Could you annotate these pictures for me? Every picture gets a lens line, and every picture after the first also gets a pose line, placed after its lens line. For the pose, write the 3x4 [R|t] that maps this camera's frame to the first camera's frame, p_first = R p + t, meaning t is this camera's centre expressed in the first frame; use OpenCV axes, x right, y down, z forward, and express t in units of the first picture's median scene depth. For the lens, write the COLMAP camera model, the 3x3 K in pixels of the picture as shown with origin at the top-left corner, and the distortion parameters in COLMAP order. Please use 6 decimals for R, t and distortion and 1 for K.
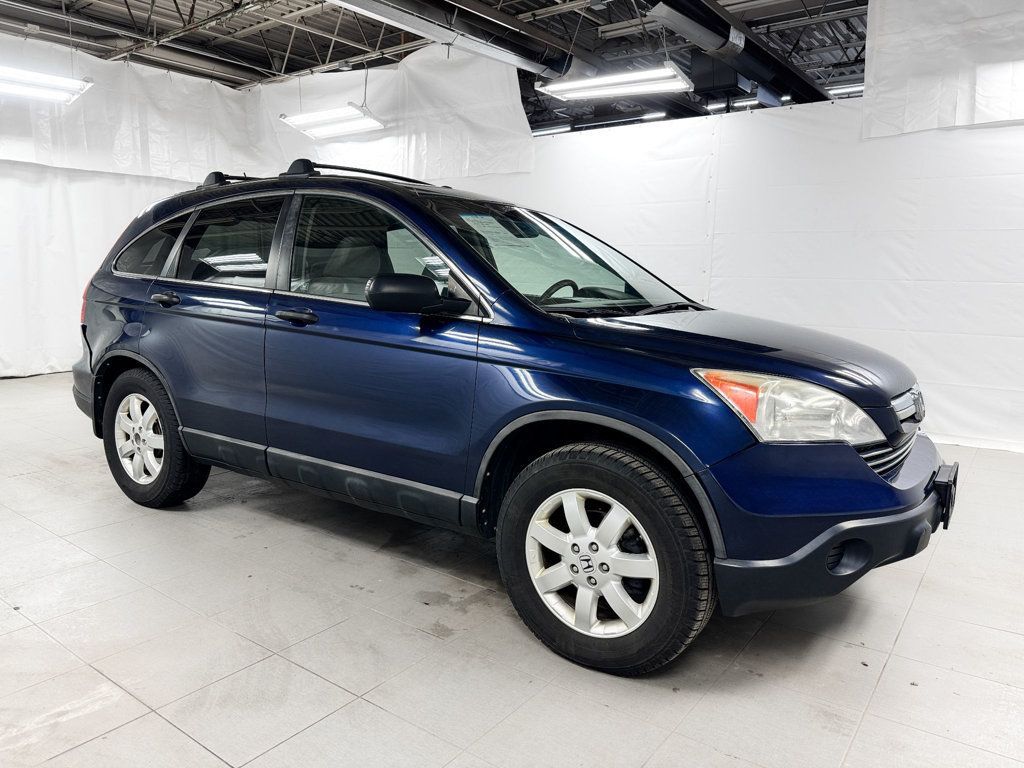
lens RADIAL K [[725.2, 0, 517.3], [0, 725.2, 379.7], [0, 0, 1]] dist [0.048013, -0.049497]
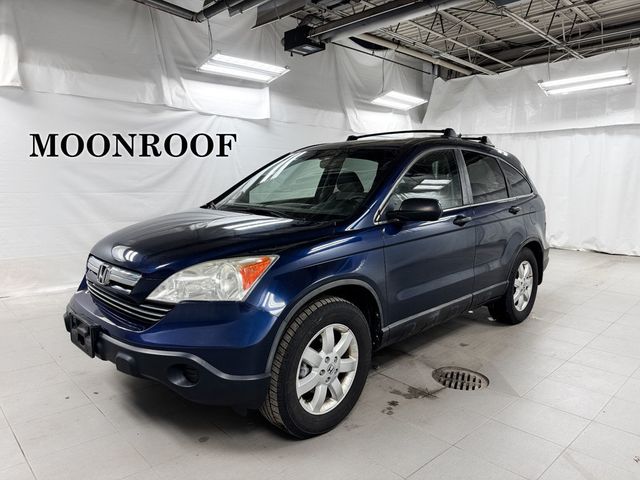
lens RADIAL K [[453.3, 0, 323.3], [0, 453.3, 237.3], [0, 0, 1]] dist [0.048013, -0.049497]
pose [[-0.164819, 0.109103, -0.980271, 0.694468], [-0.155559, 0.978549, 0.135067, -0.120442], [0.973979, 0.174752, -0.144312, 0.785166]]
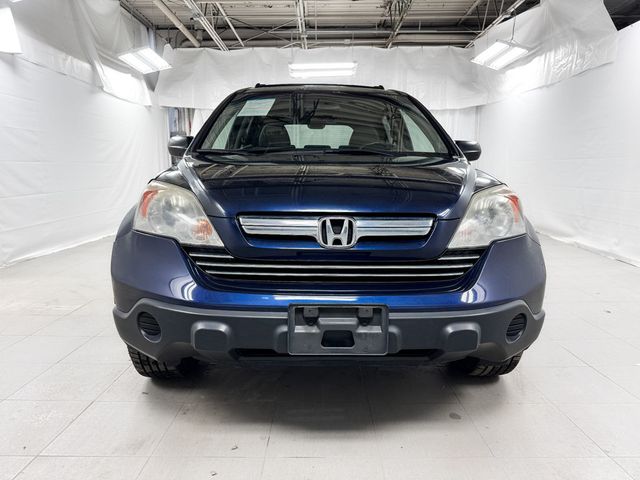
lens RADIAL K [[456.6, 0, 313.6], [0, 456.6, 240.2], [0, 0, 1]] dist [-0.005176, -0.004244]
pose [[0.582285, 0.108691, -0.805686, 0.503104], [-0.111623, 0.992326, 0.053198, 0.009327], [0.805285, 0.058957, 0.589949, 0.311429]]
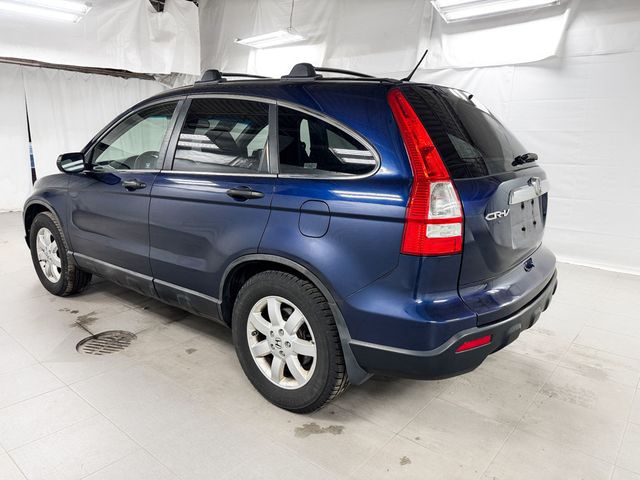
lens RADIAL K [[449.7, 0, 320.0], [0, 449.7, 240.0], [0, 0, 1]] dist [0.054343, -0.057671]
pose [[-0.997585, -0.046766, 0.051352, -0.260576], [-0.025145, 0.932371, 0.360626, -0.235116], [-0.064745, 0.358464, -0.931296, 1.426488]]
